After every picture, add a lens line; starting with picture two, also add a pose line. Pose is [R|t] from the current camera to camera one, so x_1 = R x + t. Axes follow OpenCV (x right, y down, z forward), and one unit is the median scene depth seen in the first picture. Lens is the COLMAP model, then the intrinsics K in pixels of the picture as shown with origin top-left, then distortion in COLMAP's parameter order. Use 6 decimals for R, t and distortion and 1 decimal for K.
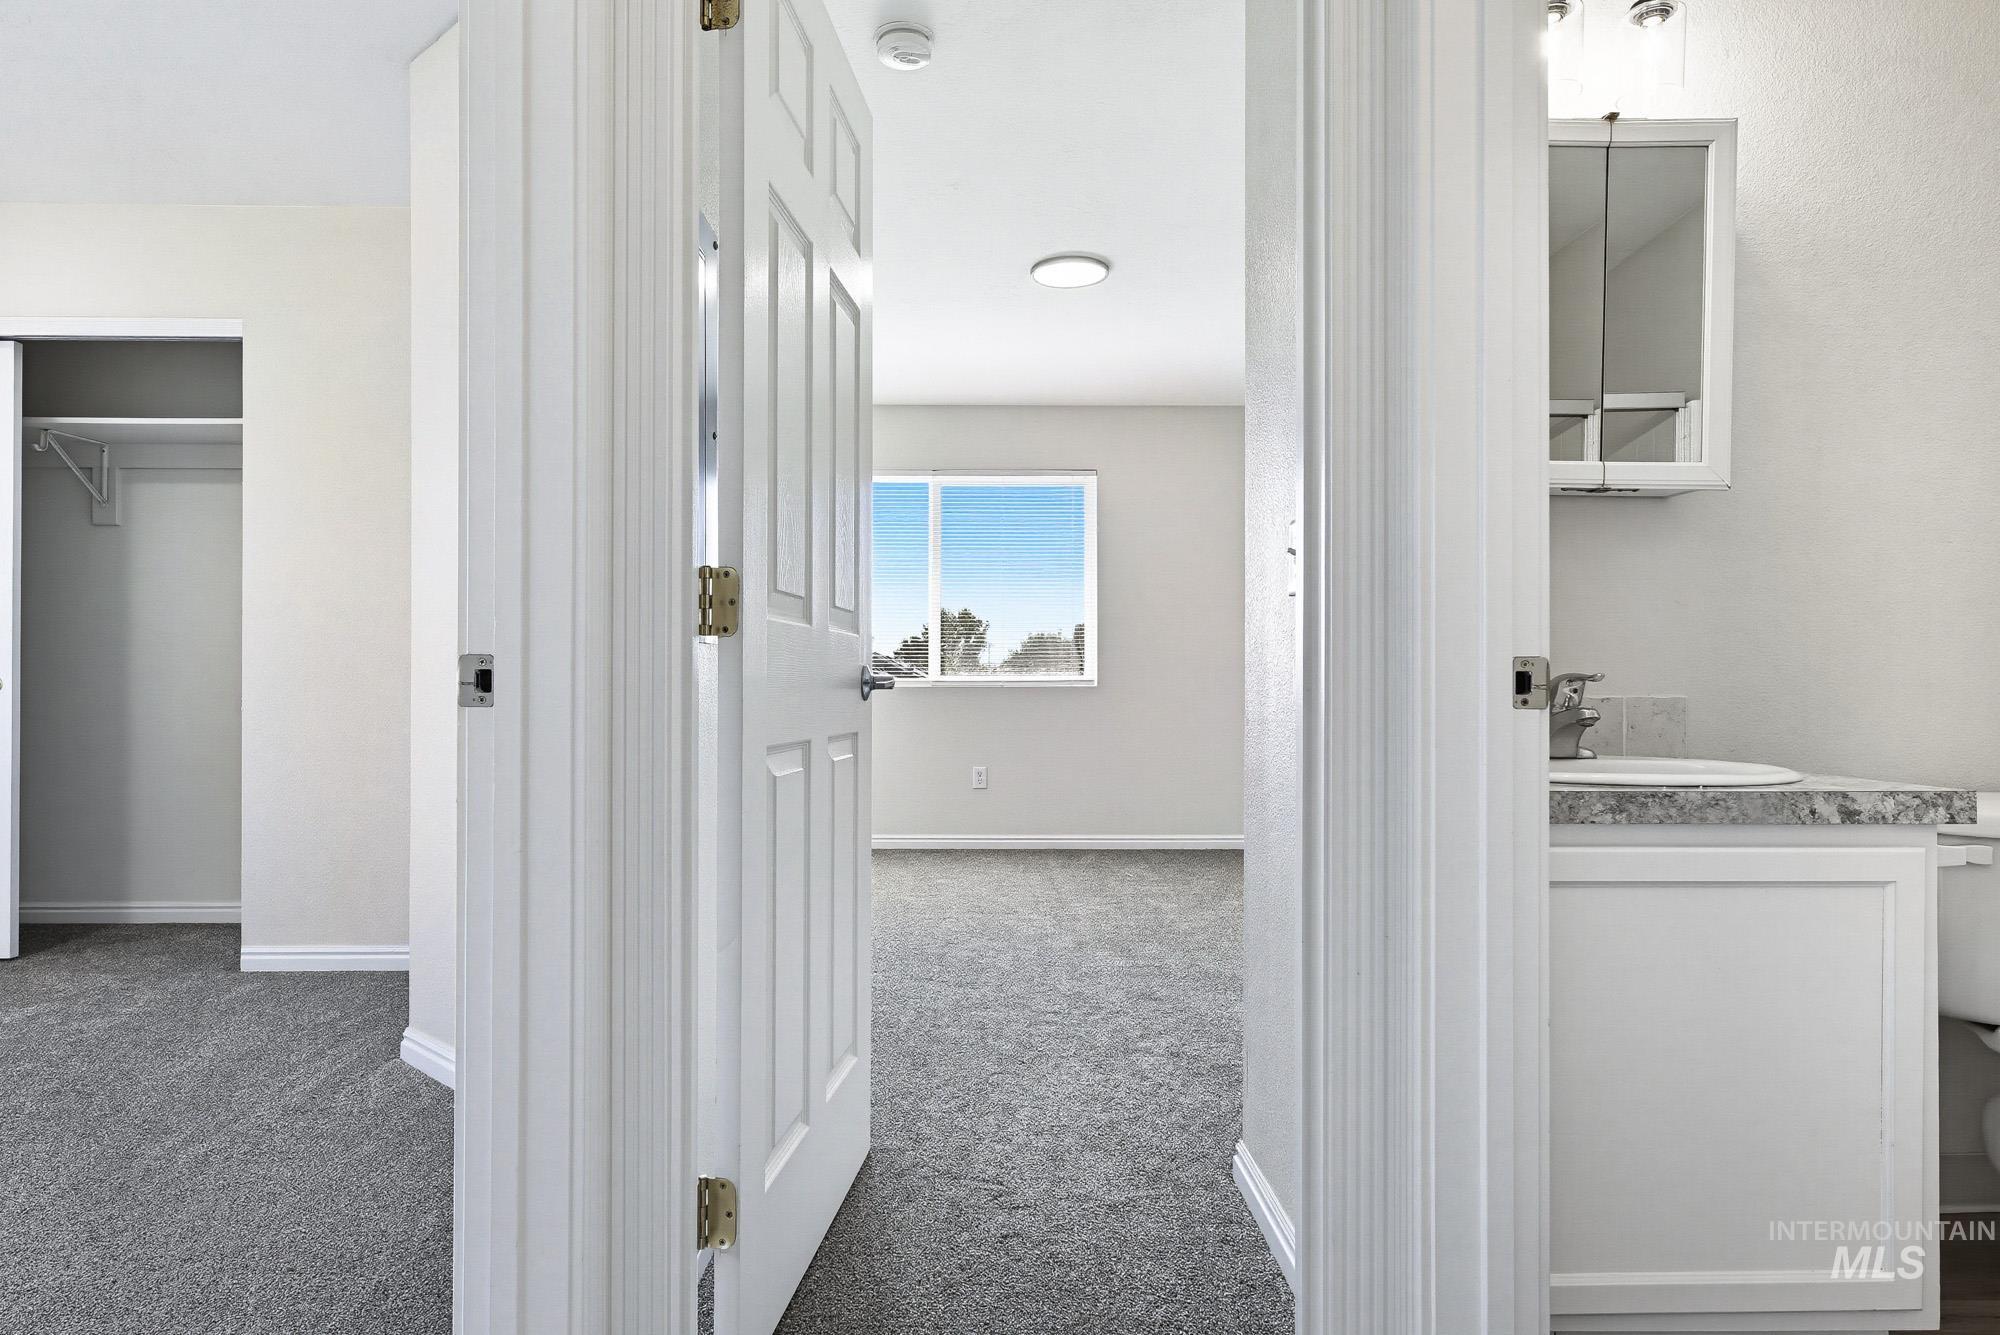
lens RADIAL K [[1041.9, 0, 1029.3], [0, 1041.9, 665.4], [0, 0, 1]] dist [-0.002530, 0.001414]
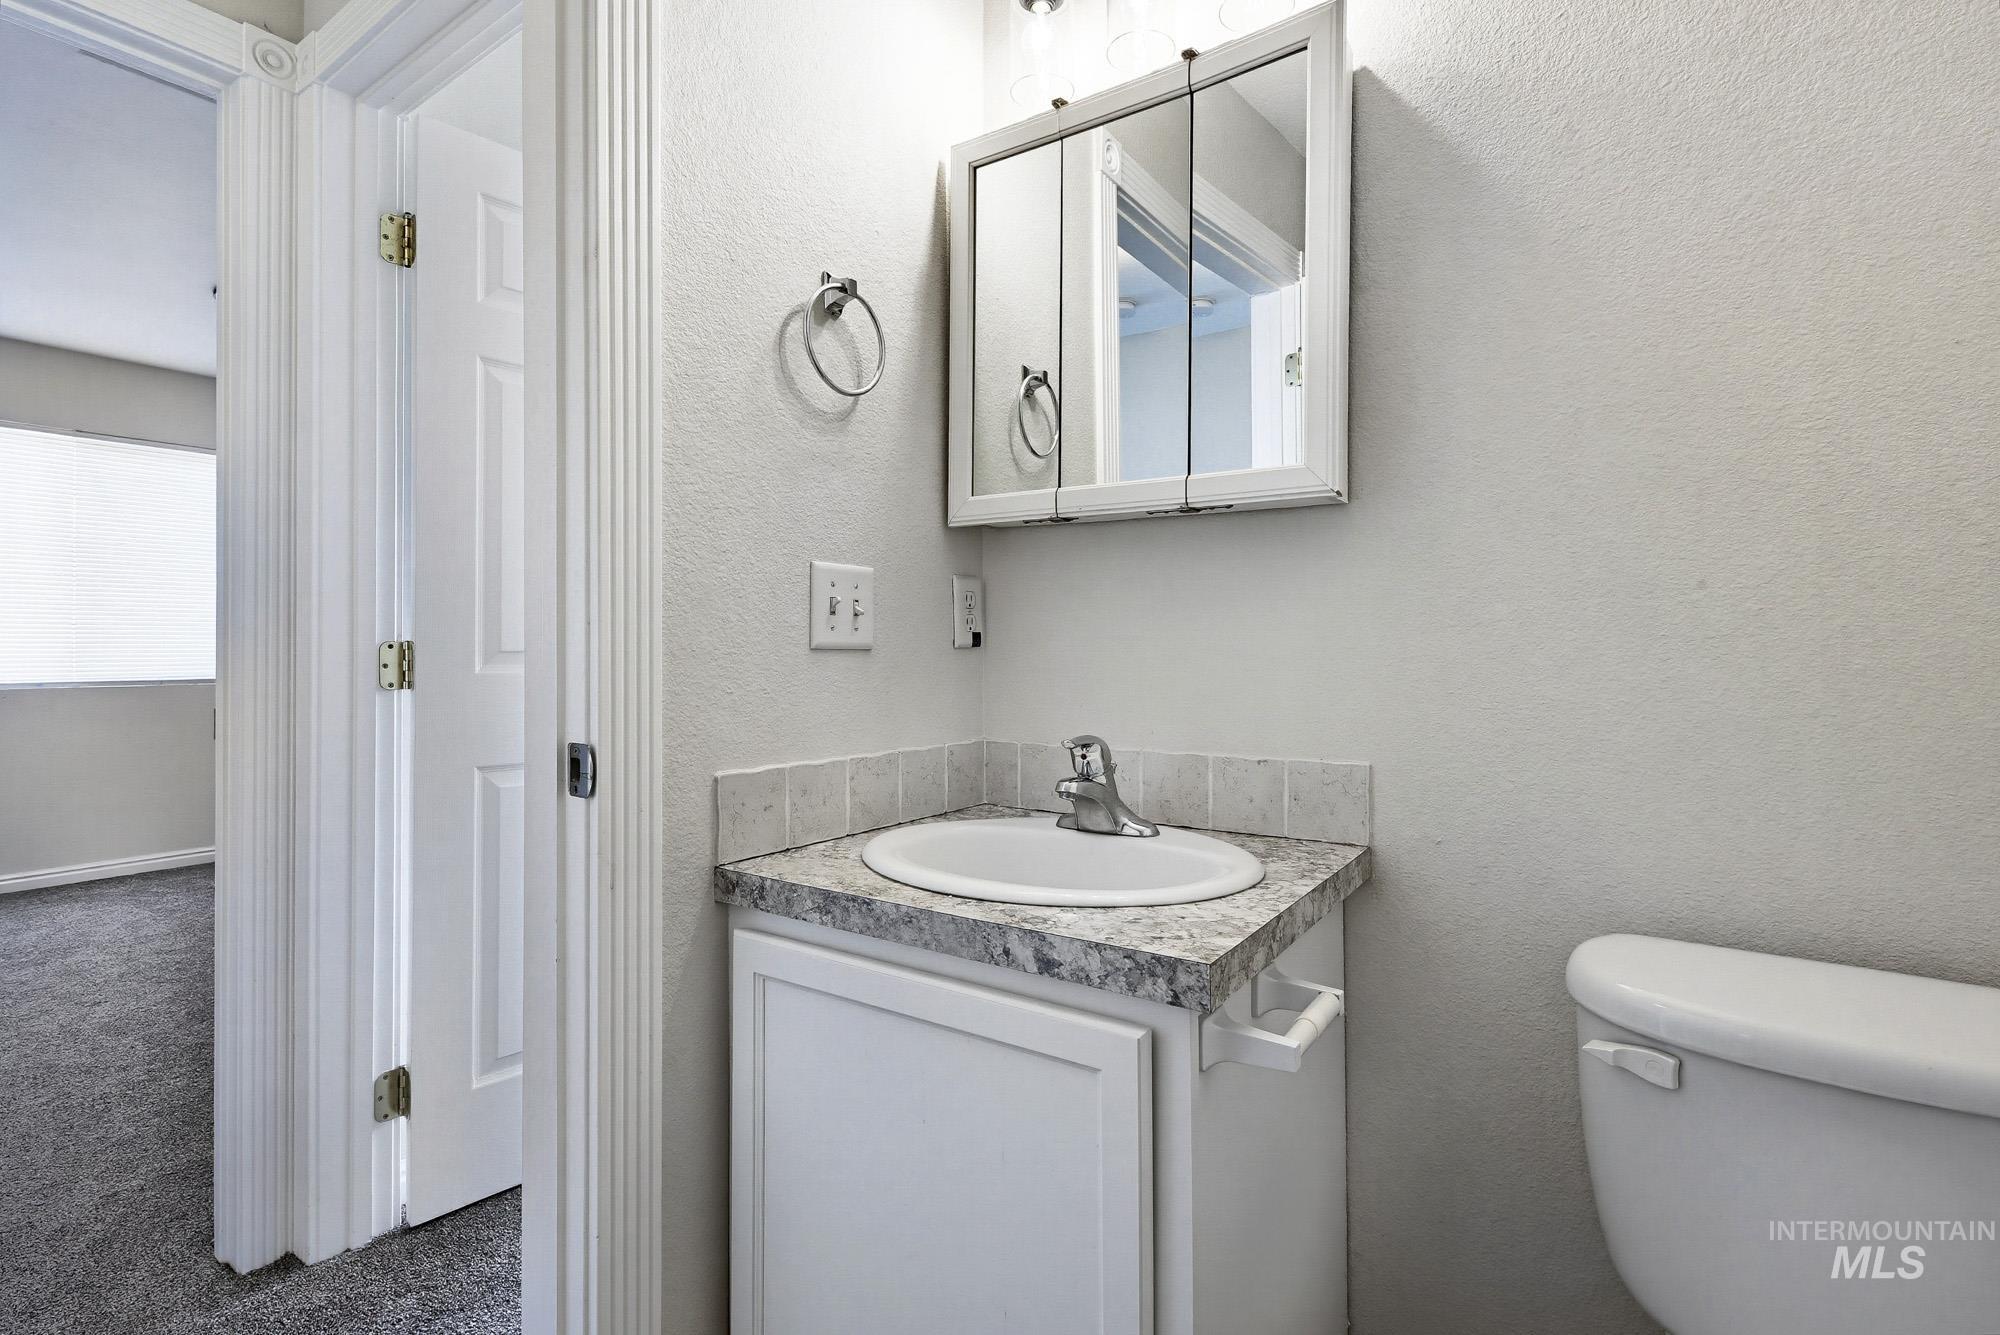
lens RADIAL K [[915.9, 0, 932.2], [0, 915.9, 636.7], [0, 0, 1]] dist [0.006050, -0.000716]
pose [[0.810299, -0.017612, -0.585751, 1.117715], [0.019125, 0.999811, -0.003605, -0.096398], [0.585704, -0.008281, 0.810483, 0.405842]]
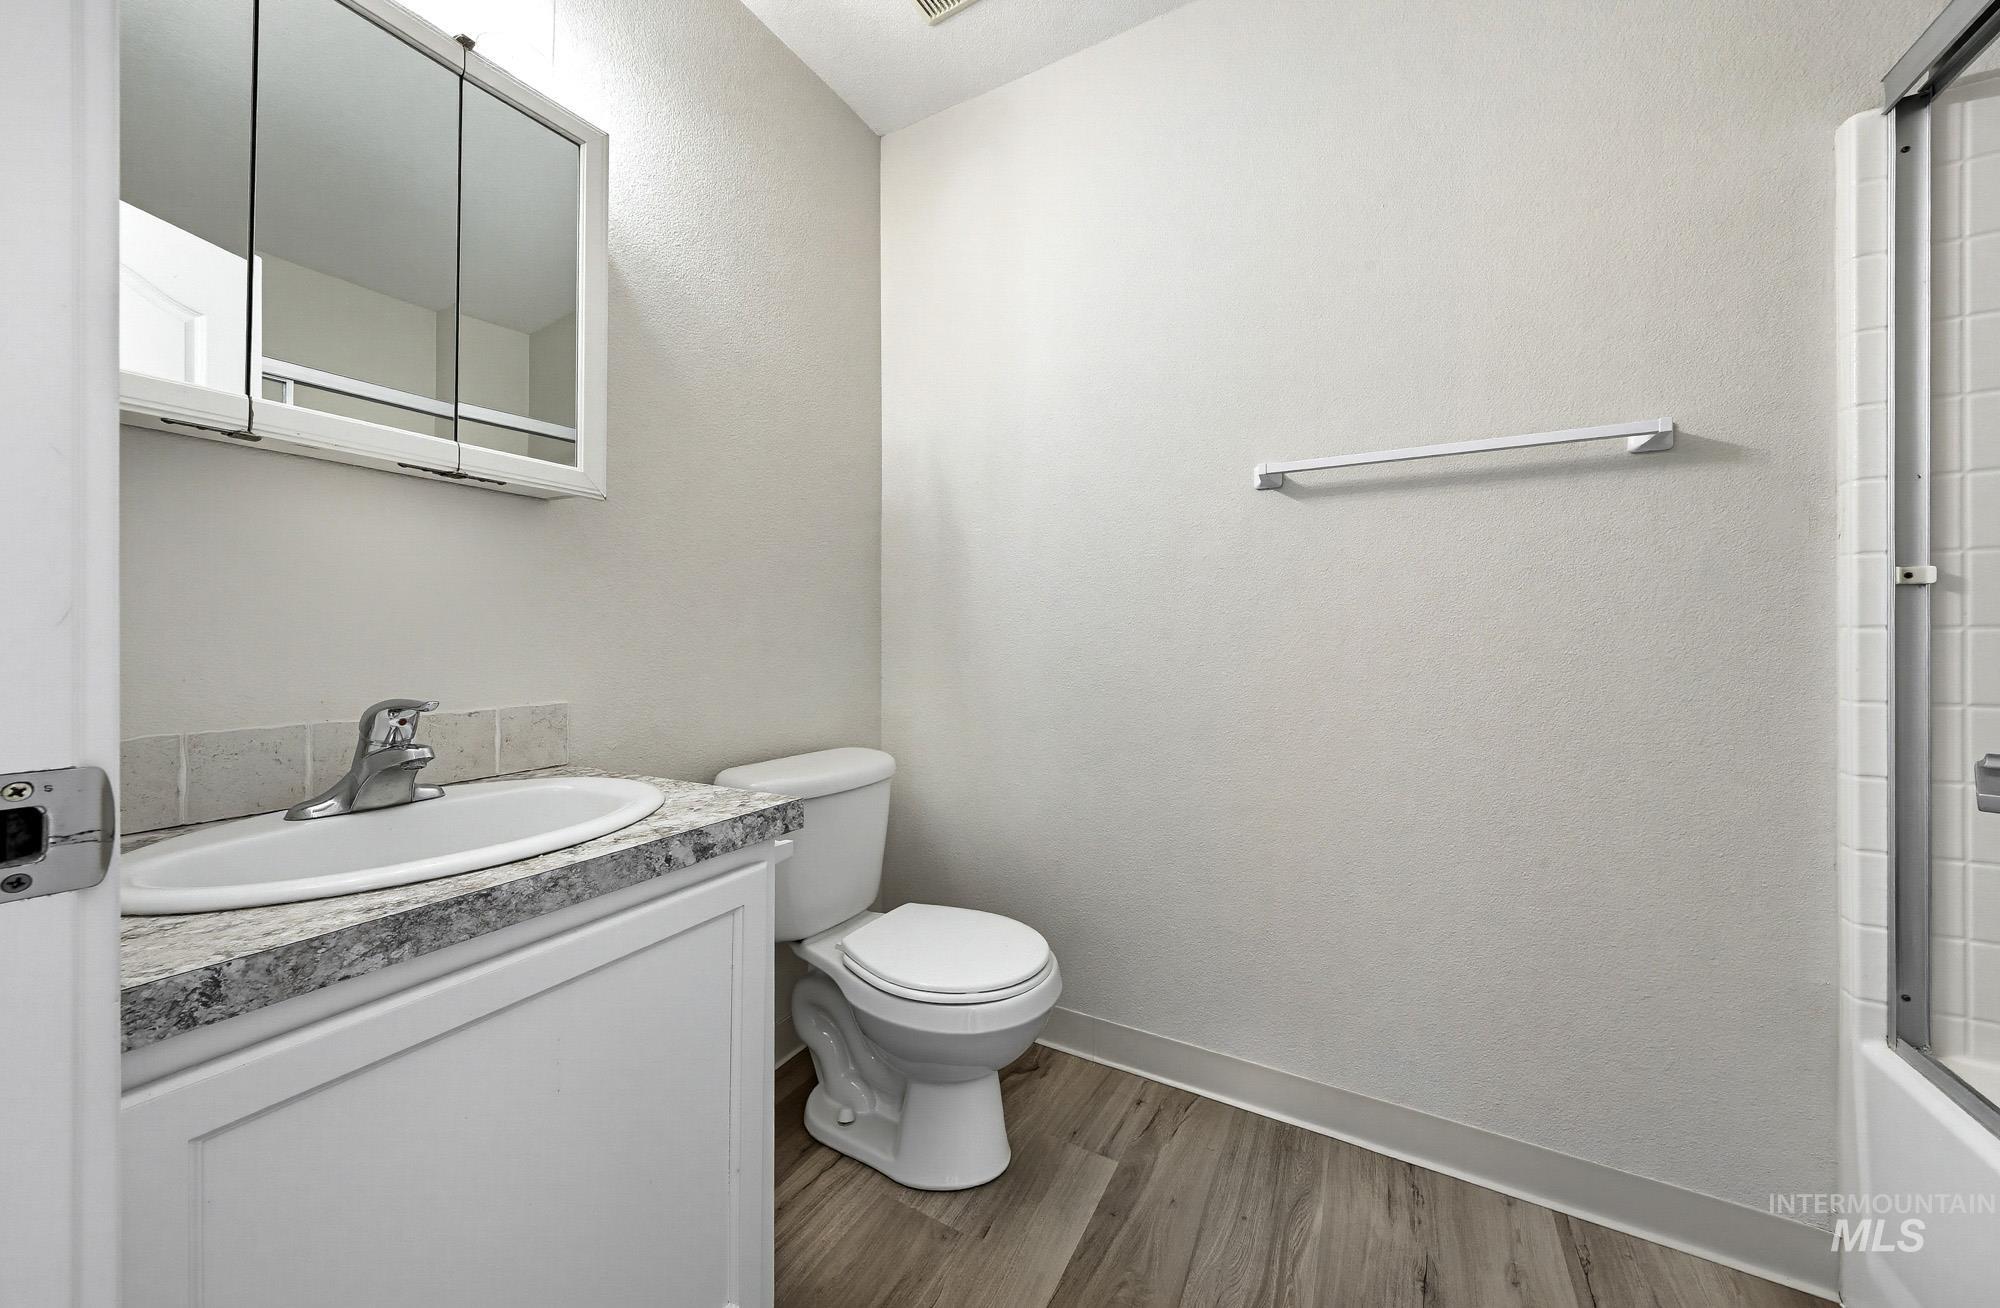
lens RADIAL K [[699.2, 0, 1033.9], [0, 699.2, 632.6], [0, 0, 1]] dist [0.008132, -0.000744]
pose [[0.462721, -0.004671, 0.886491, 0.356029], [-0.006477, 0.999942, 0.008650, -0.065937], [-0.886480, -0.009744, 0.462664, 0.431733]]
